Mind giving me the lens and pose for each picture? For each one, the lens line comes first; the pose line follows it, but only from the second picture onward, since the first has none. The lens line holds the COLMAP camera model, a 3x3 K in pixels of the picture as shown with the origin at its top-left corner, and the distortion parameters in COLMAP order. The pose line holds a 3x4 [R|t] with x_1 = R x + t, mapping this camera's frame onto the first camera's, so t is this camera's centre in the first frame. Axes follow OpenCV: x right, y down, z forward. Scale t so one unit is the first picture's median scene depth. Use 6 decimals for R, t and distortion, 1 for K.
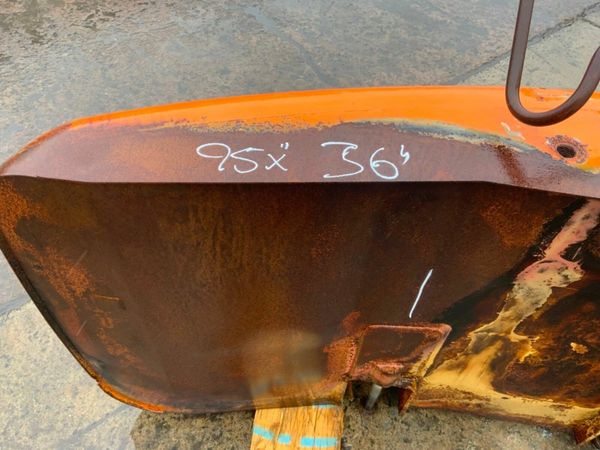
lens RADIAL K [[500.6, 0, 300.3], [0, 500.6, 226.1], [0, 0, 1]] dist [0.026480, -0.052617]
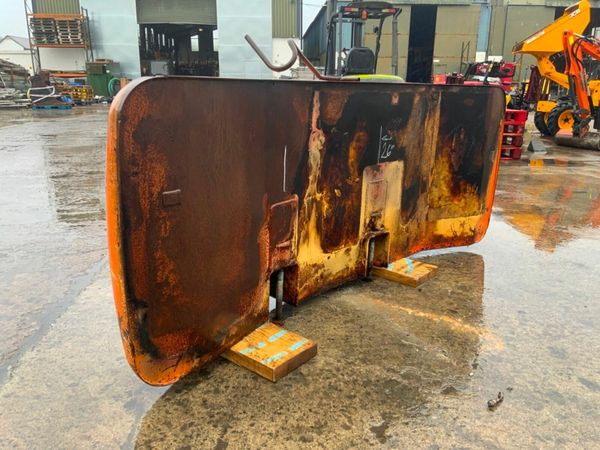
lens RADIAL K [[500.6, 0, 299.5], [0, 500.6, 223.5], [0, 0, 1]] dist [0.026480, -0.052617]
pose [[0.569298, -0.256797, 0.780997, -0.910928], [0.635746, 0.739836, -0.220156, 0.523201], [-0.521274, 0.621850, 0.584445, -0.051513]]
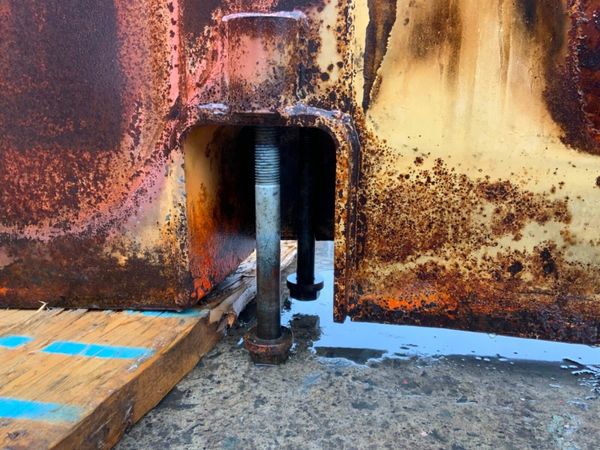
lens RADIAL K [[500.6, 0, 298.5], [0, 500.6, 224.2], [0, 0, 1]] dist [0.026480, -0.052617]
pose [[0.992815, -0.012737, -0.118976, 0.211575], [-0.062676, 0.791640, -0.607764, 0.540423], [0.101928, 0.610855, 0.785154, 0.651675]]
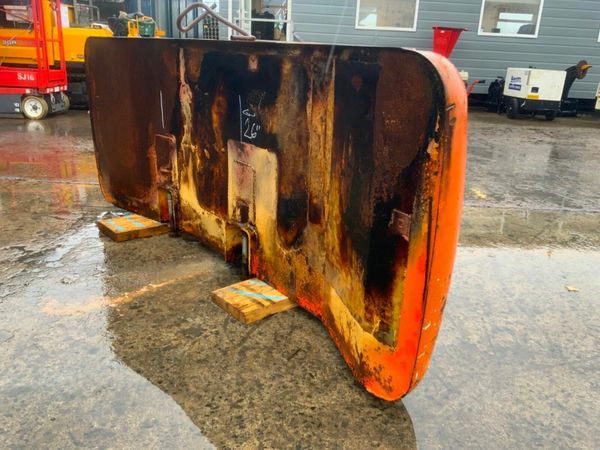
lens RADIAL K [[500.6, 0, 300.3], [0, 500.6, 225.8], [0, 0, 1]] dist [0.026480, -0.052617]
pose [[0.745282, 0.207662, -0.633586, 1.680753], [-0.512966, 0.785633, -0.345900, 0.755645], [0.425936, 0.582801, 0.692041, -0.088346]]
